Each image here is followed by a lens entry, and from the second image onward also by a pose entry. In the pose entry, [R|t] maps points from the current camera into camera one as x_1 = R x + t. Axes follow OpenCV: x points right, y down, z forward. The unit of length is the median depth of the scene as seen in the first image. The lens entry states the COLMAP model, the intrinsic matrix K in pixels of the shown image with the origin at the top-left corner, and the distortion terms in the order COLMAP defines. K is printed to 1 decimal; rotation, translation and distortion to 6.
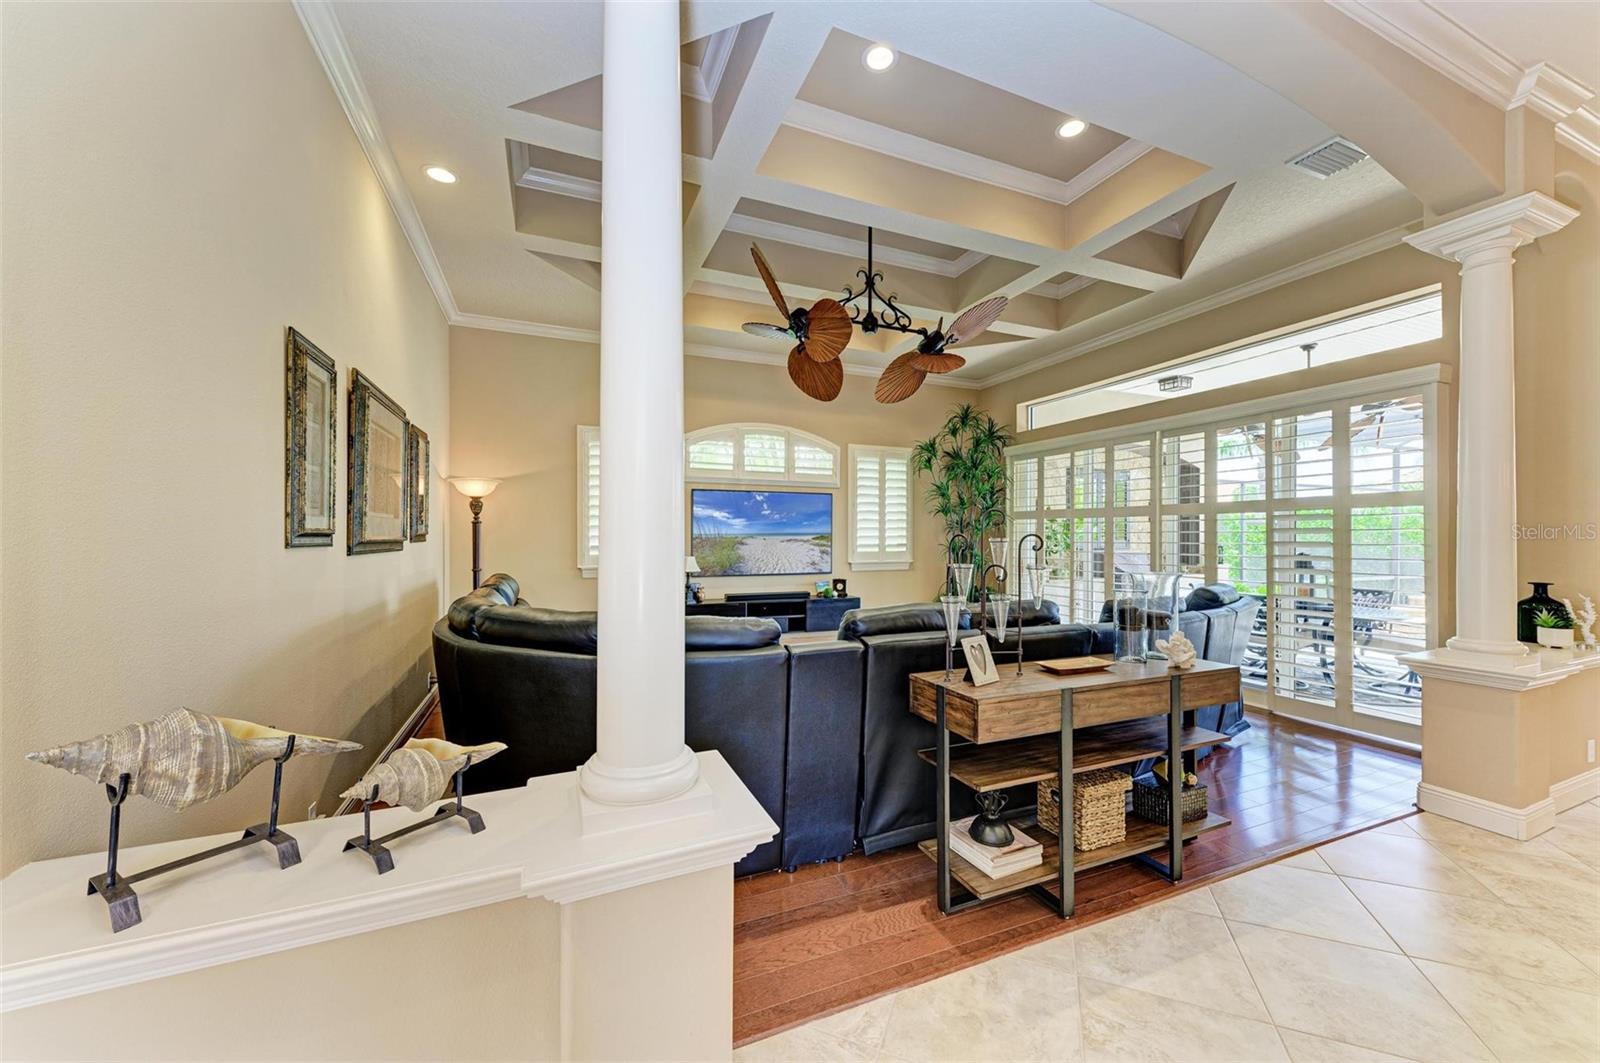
lens RADIAL K [[569.0, 0, 814.2], [0, 569.0, 533.4], [0, 0, 1]] dist [0.010985, -0.002292]
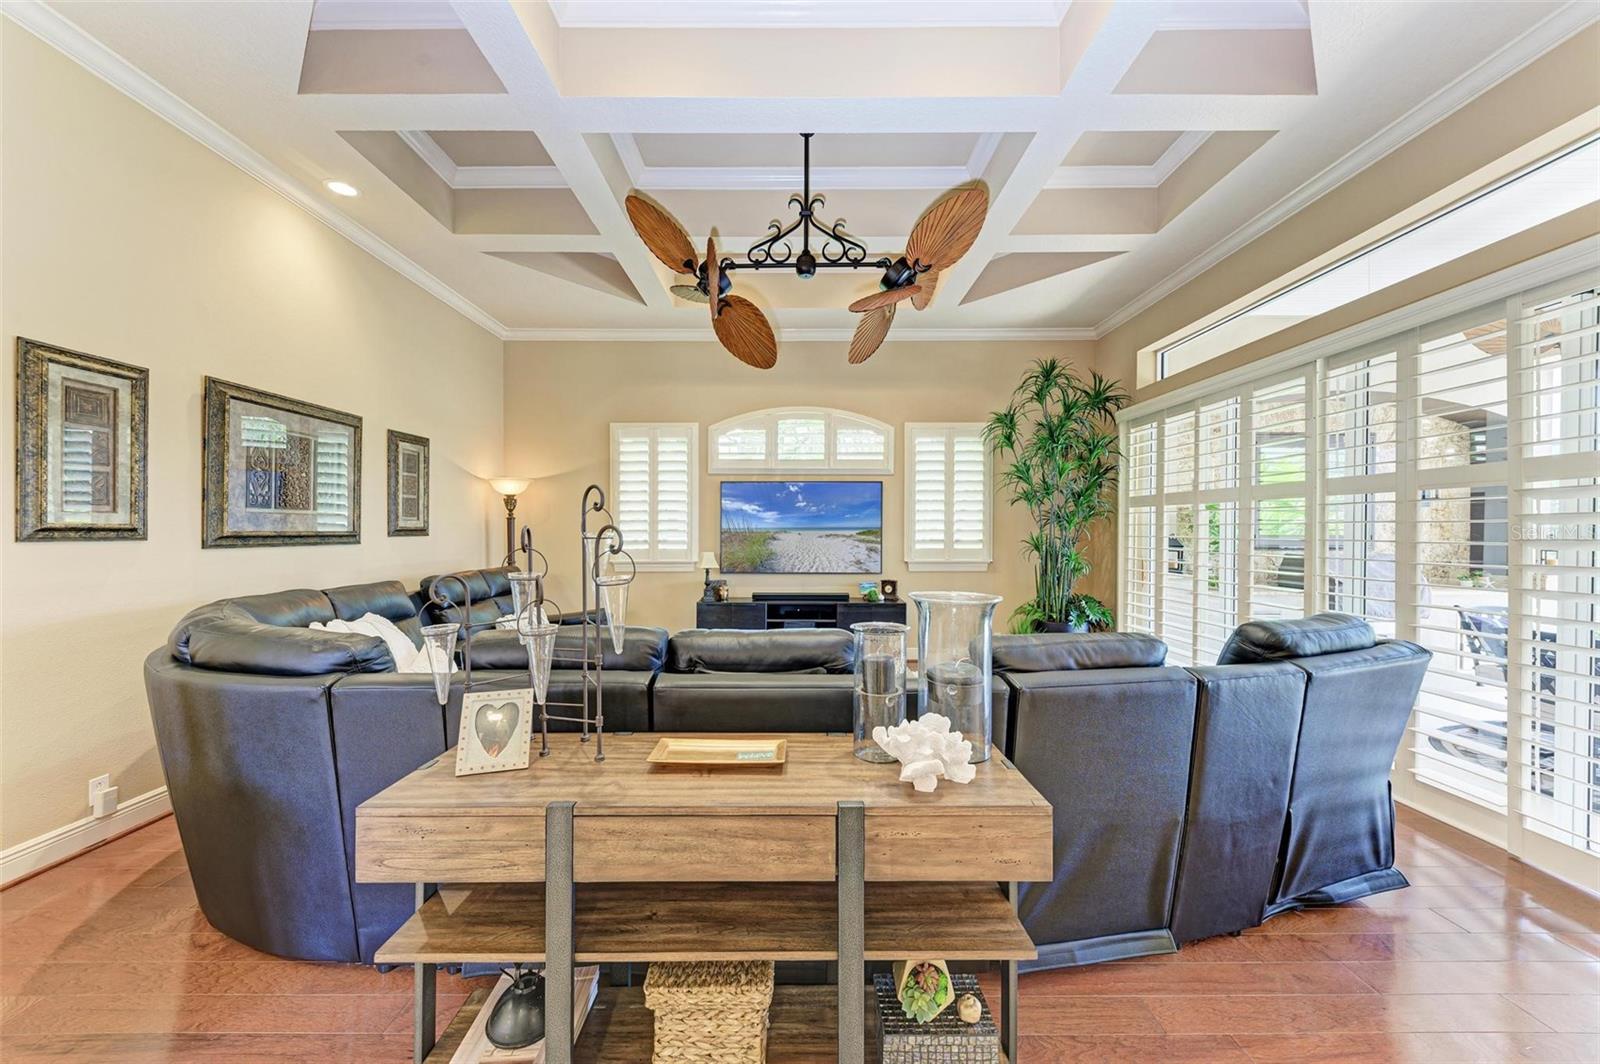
lens RADIAL K [[569.0, 0, 763.9], [0, 569.0, 533.5], [0, 0, 1]] dist [0.010985, -0.002292]
pose [[0.924933, -0.001227, -0.380129, 0.207496], [0.004854, 0.999951, 0.008582, 0.001175], [0.380100, -0.009783, 0.924894, 0.141217]]
